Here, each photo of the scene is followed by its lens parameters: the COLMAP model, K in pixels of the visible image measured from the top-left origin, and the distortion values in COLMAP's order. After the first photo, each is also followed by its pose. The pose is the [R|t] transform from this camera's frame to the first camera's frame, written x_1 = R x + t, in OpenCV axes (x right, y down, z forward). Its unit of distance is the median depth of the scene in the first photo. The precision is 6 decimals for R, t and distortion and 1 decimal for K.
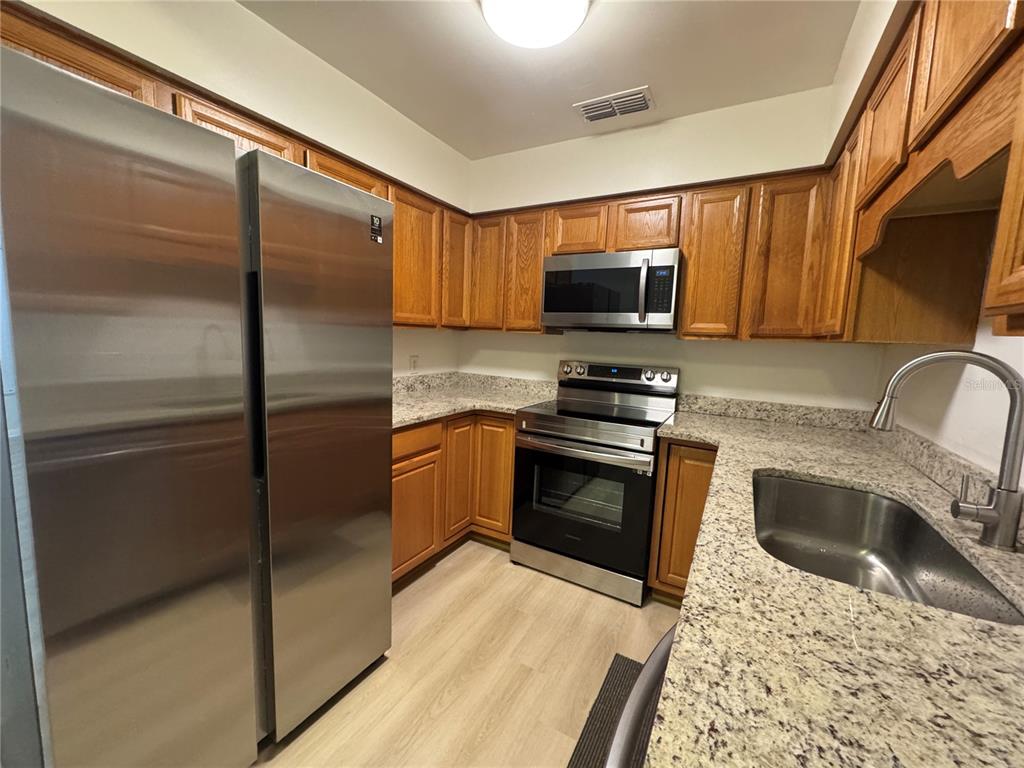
lens RADIAL K [[410.1, 0, 512.0], [0, 410.1, 384.0], [0, 0, 1]] dist [0.001031, 0.000054]
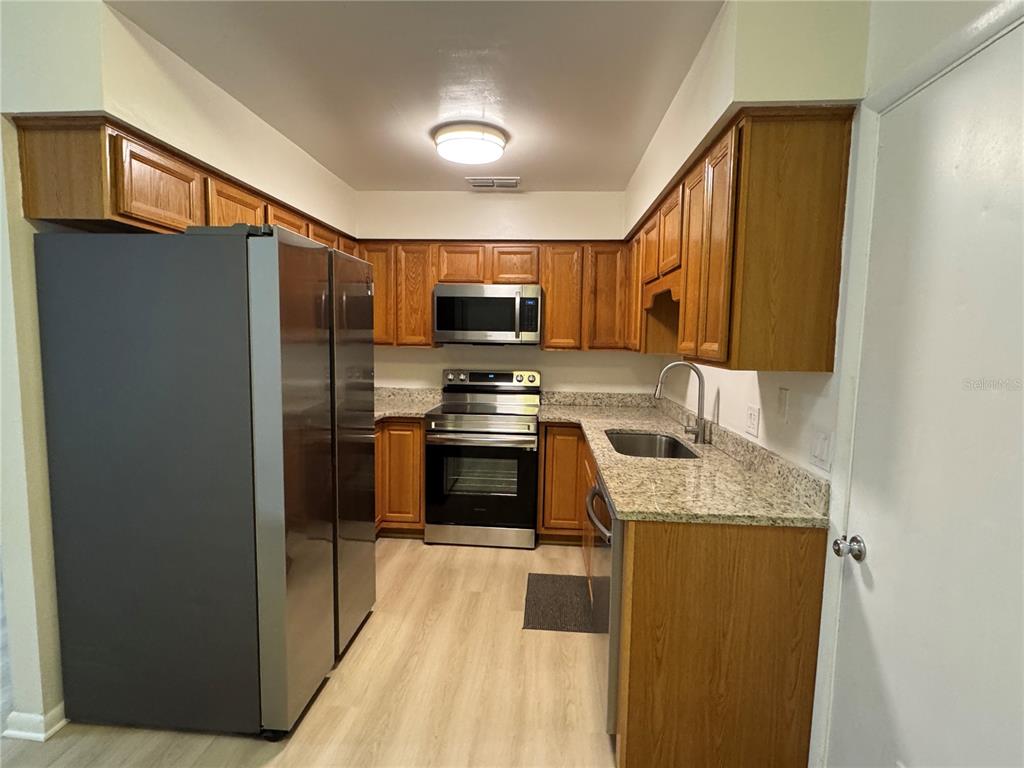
lens RADIAL K [[527.6, 0, 512.0], [0, 527.6, 384.0], [0, 0, 1]] dist [0.002463, -0.000002]
pose [[0.901781, -0.061836, 0.427747, -0.436397], [0.066977, 0.997750, 0.003035, -0.011278], [-0.426972, 0.025912, 0.903893, -0.527530]]
